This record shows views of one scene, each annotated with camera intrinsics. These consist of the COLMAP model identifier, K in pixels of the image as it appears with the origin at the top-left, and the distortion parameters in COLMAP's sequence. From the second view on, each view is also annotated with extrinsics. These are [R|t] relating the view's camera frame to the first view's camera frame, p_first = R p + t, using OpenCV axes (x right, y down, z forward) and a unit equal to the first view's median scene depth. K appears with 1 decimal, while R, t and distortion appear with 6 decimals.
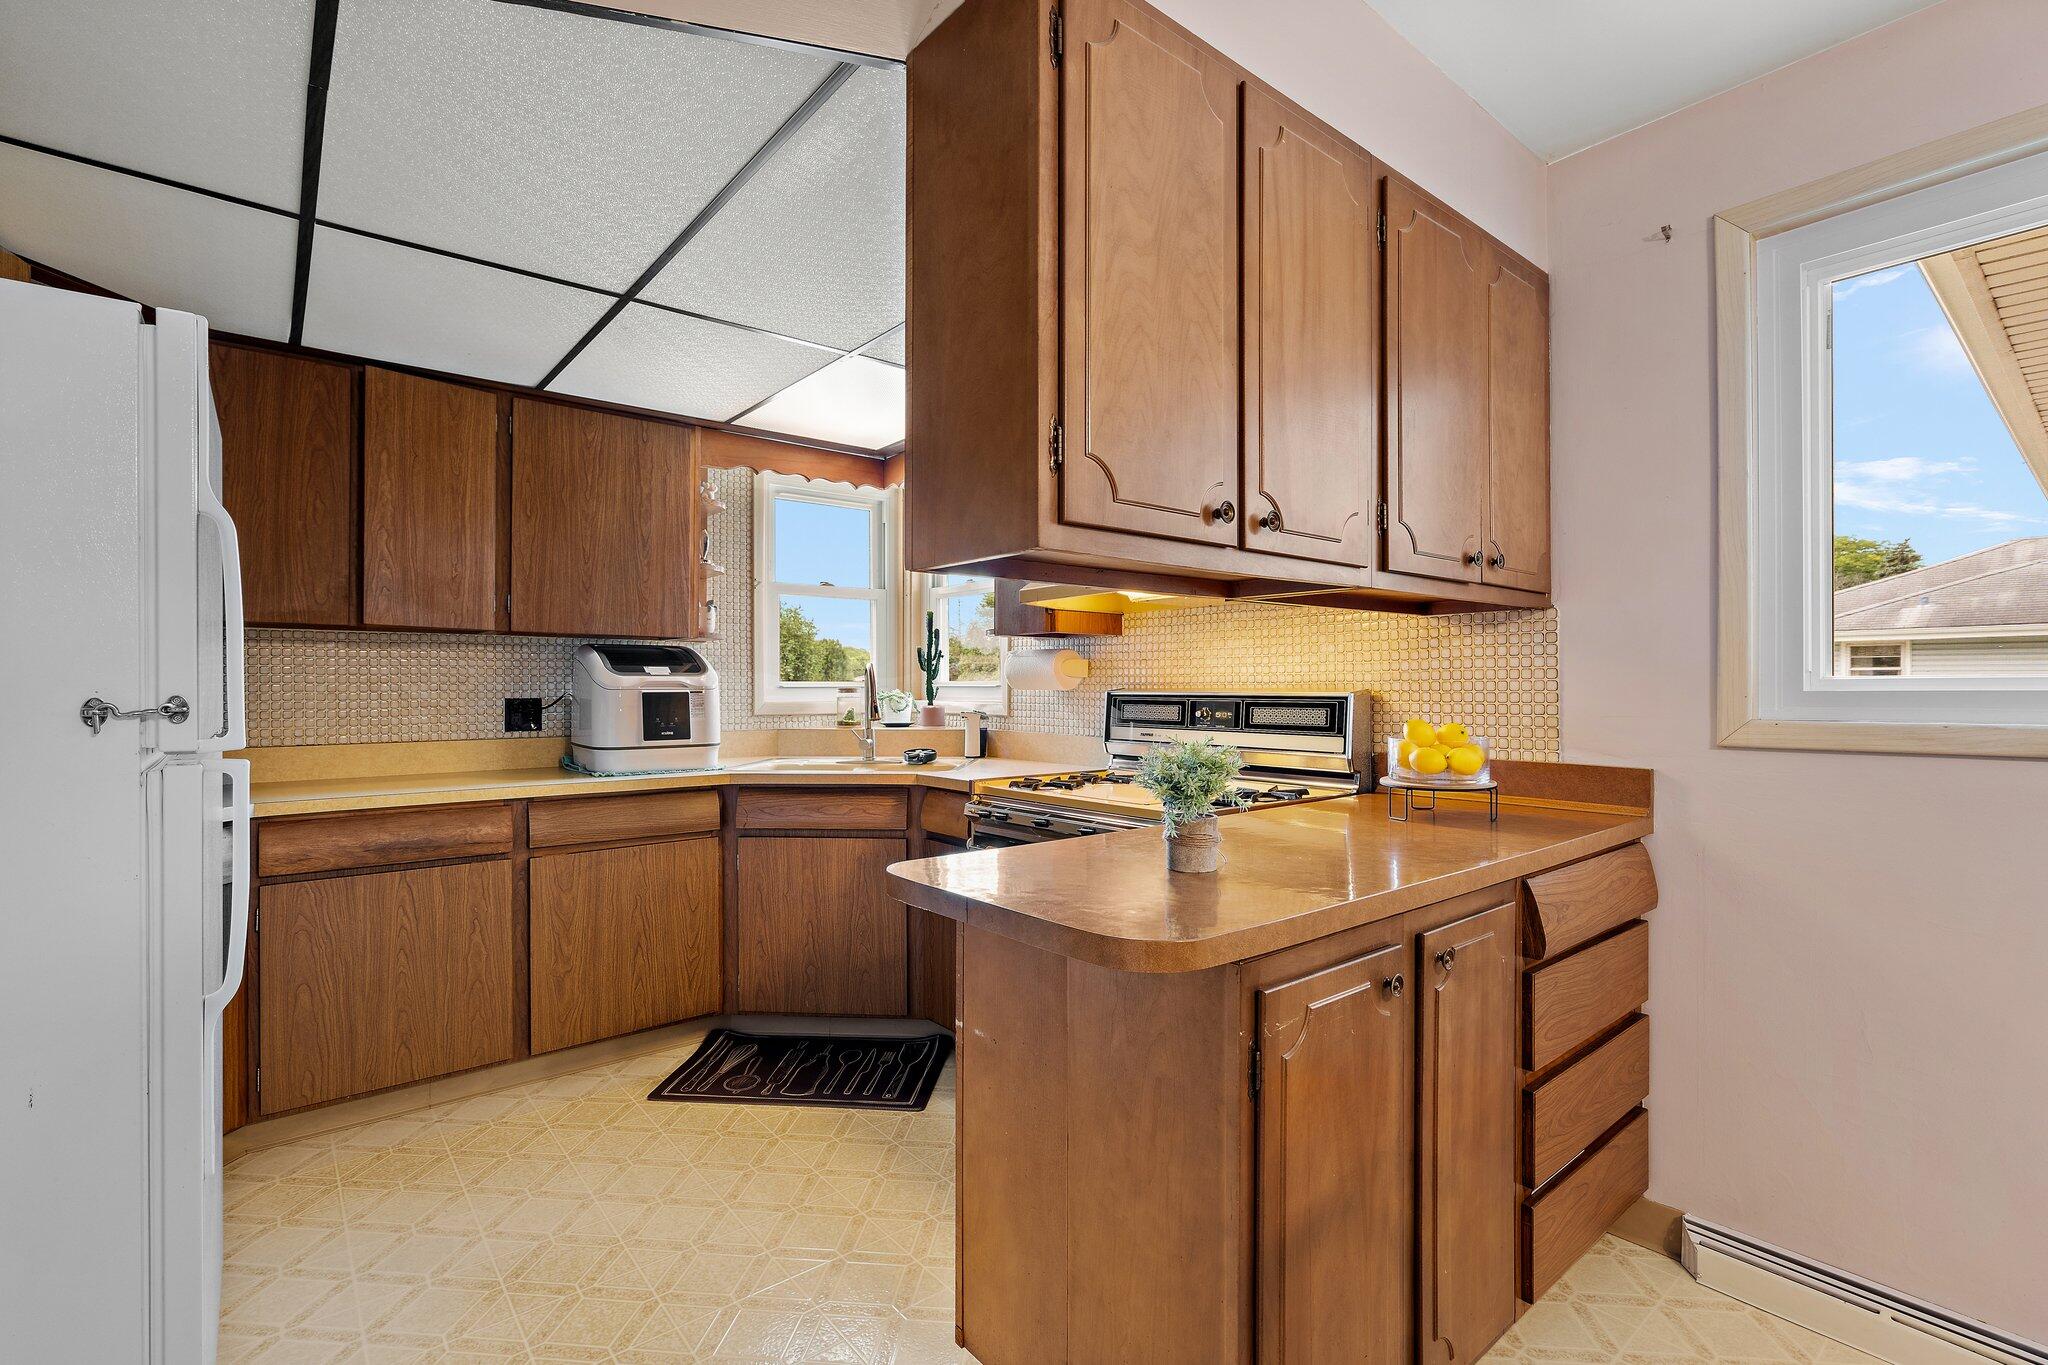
lens RADIAL K [[928.5, 0, 1026.2], [0, 928.5, 686.2], [0, 0, 1]] dist [-0.000948, 0.000430]
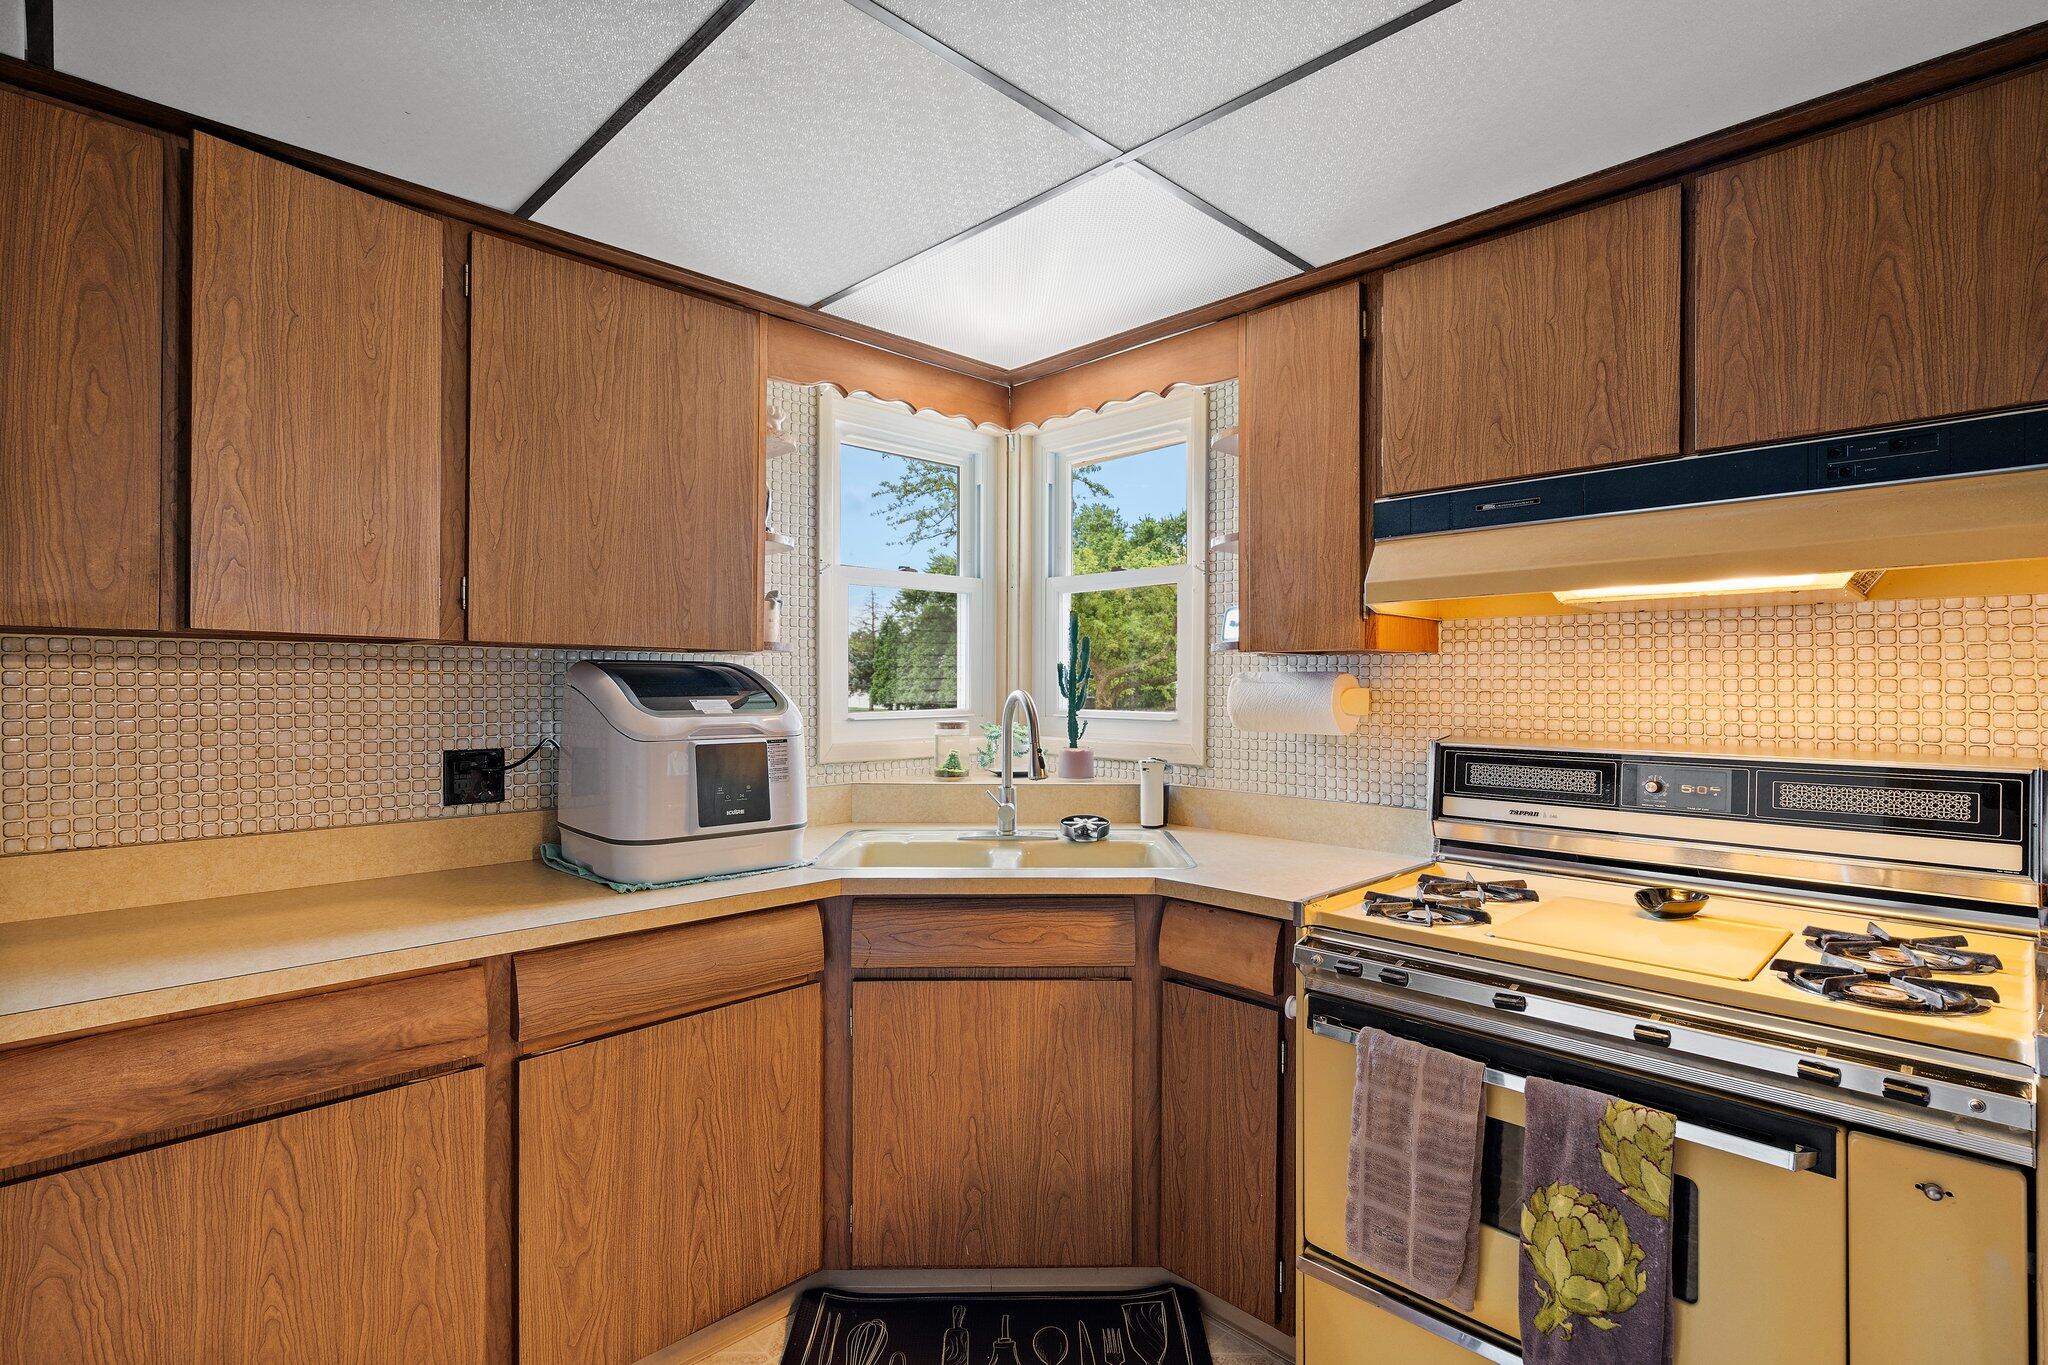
lens RADIAL K [[971.5, 0, 1028.1], [0, 971.5, 688.8], [0, 0, 1]] dist [0.000849, 0.000154]
pose [[0.995550, 0.003913, 0.094155, -0.270901], [-0.004402, 0.999978, 0.004984, -0.034798], [-0.094134, -0.005377, 0.995545, 0.376348]]
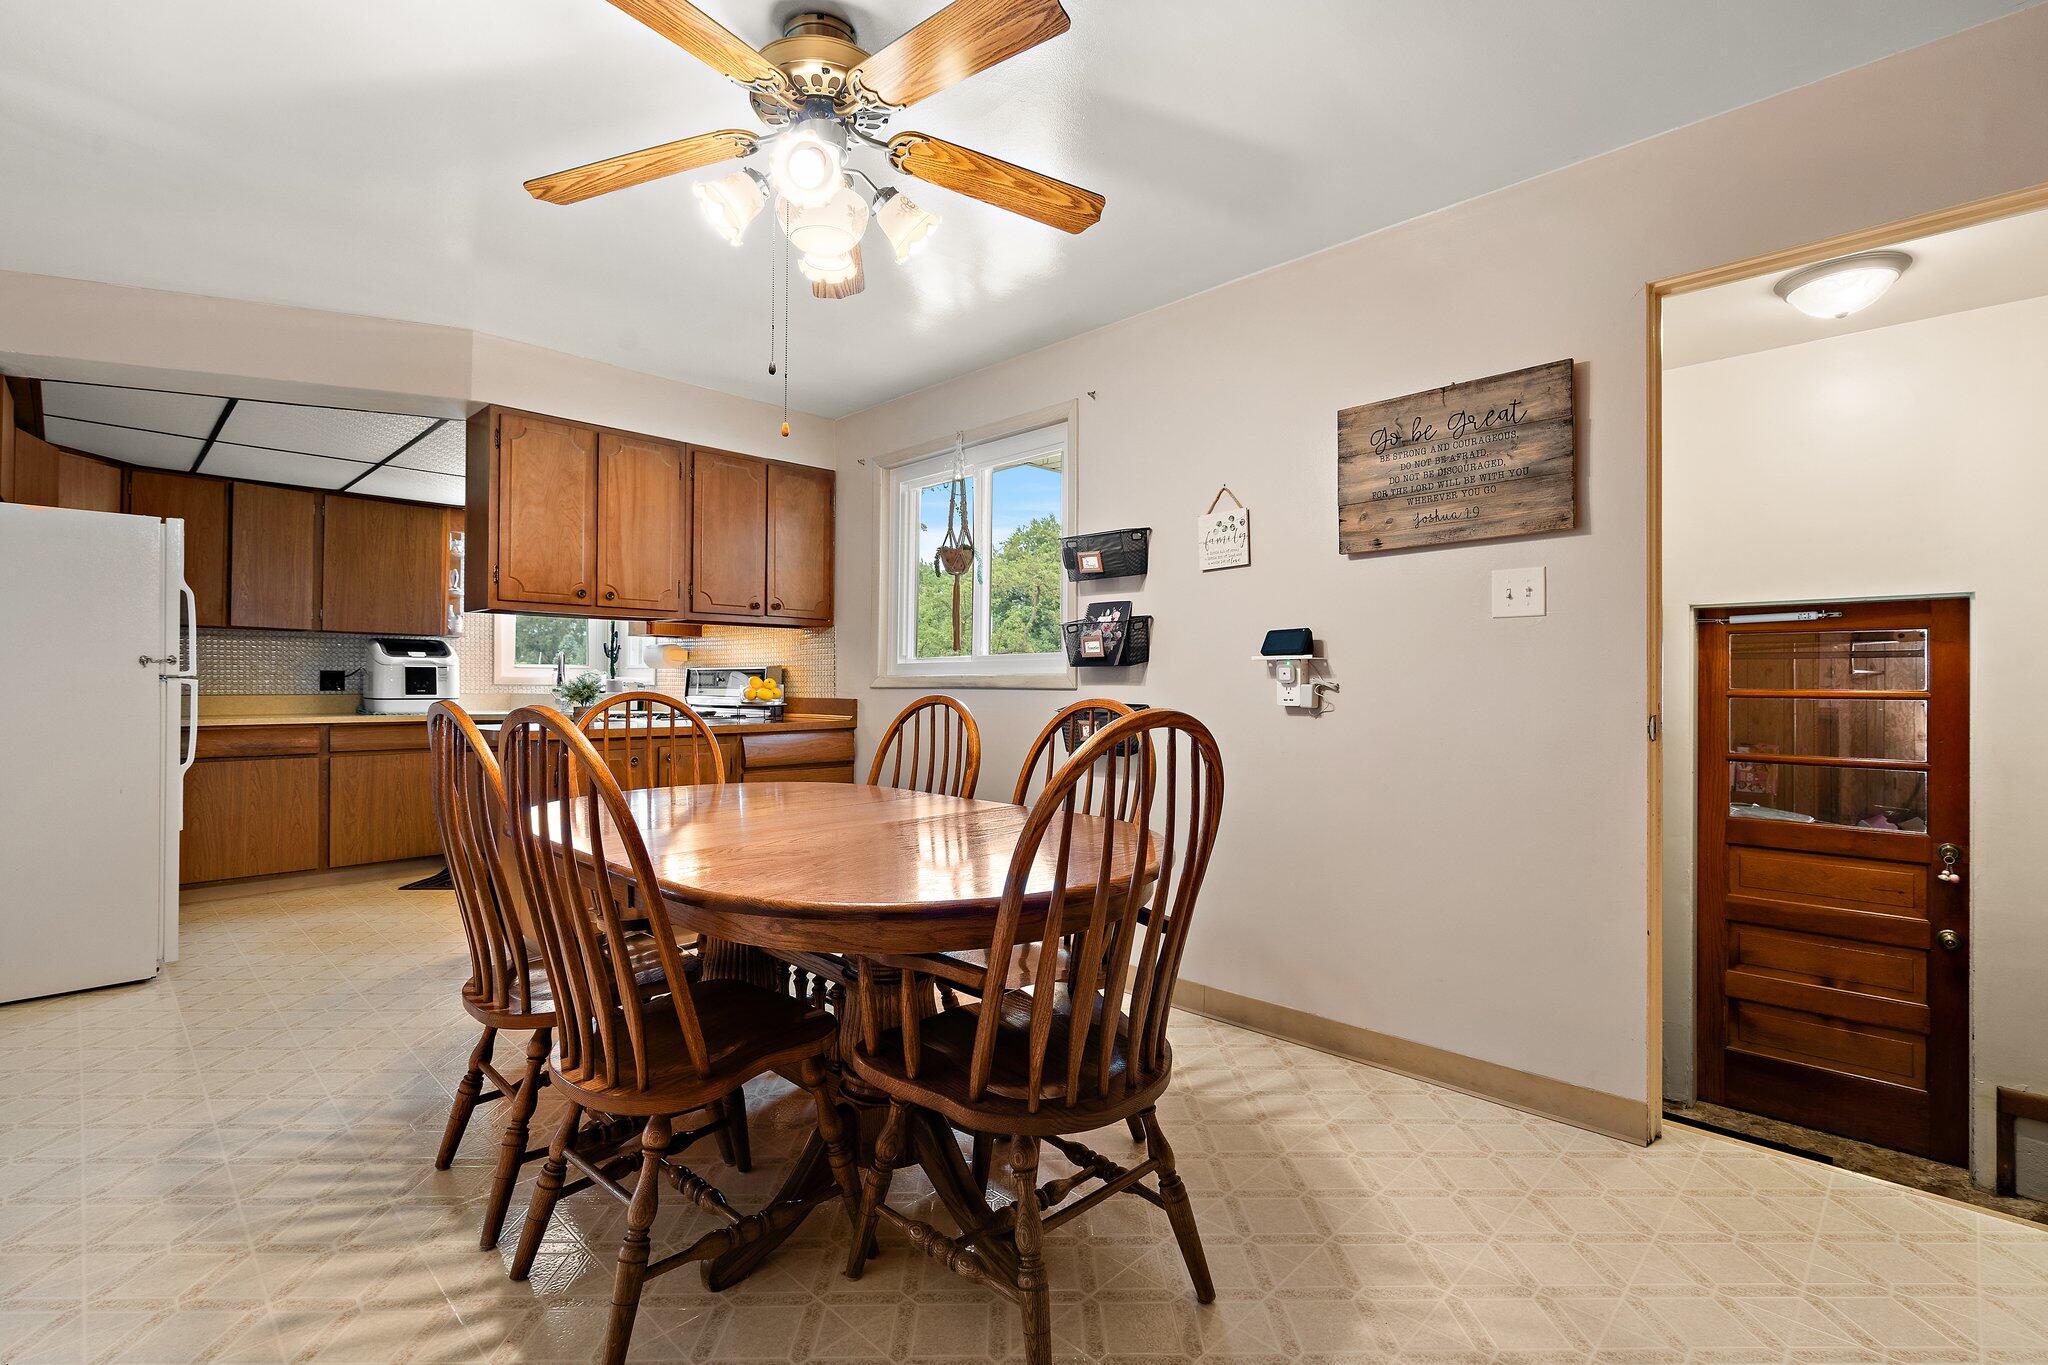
lens RADIAL K [[925.8, 0, 1027.9], [0, 925.8, 677.3], [0, 0, 1]] dist [-0.001556, -0.000542]
pose [[0.993534, 0.005545, 0.113396, 0.557757], [-0.004668, 0.999957, -0.007997, 0.036173], [-0.113436, 0.007416, 0.993518, -0.861671]]
